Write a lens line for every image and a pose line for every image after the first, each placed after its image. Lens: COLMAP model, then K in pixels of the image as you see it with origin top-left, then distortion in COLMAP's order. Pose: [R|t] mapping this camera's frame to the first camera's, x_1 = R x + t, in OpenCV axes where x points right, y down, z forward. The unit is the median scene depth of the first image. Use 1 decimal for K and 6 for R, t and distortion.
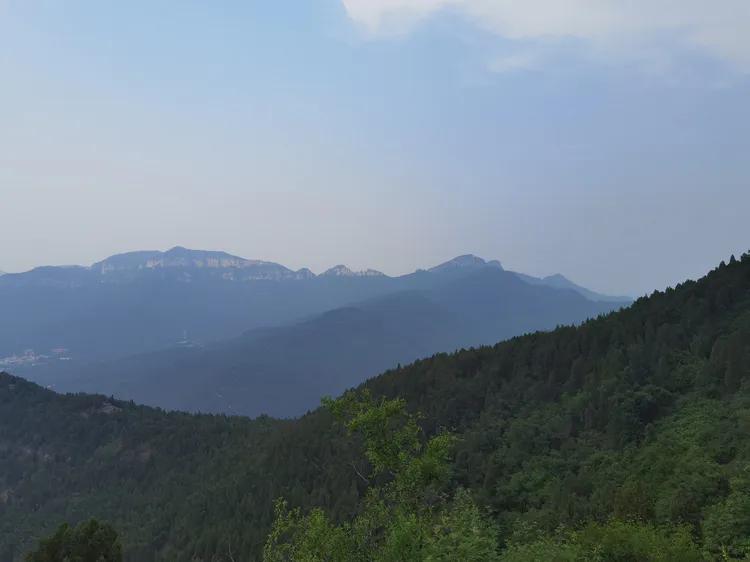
lens RADIAL K [[584.7, 0, 376.3], [0, 584.7, 281.3], [0, 0, 1]] dist [-0.000815, -0.001607]
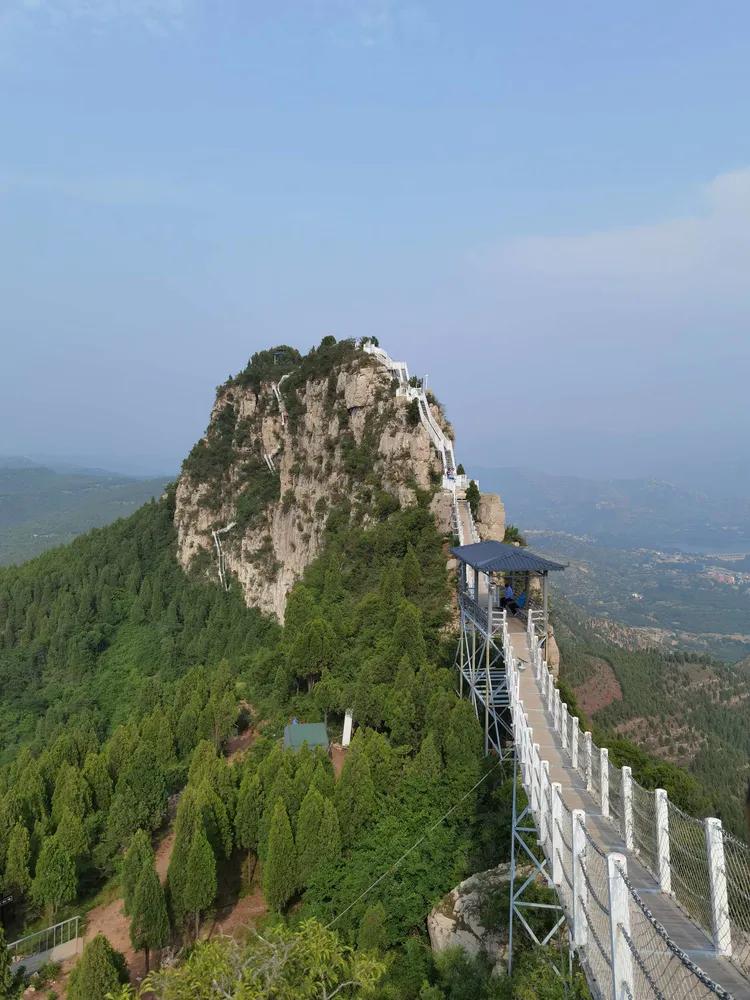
lens RADIAL K [[779.6, 0, 373.5], [0, 779.6, 503.6], [0, 0, 1]] dist [-0.000815, -0.001607]
pose [[0.674248, -0.052802, 0.736615, -0.360651], [-0.013869, 0.996359, 0.084116, -0.233756], [-0.738375, -0.066931, 0.671061, -0.553632]]
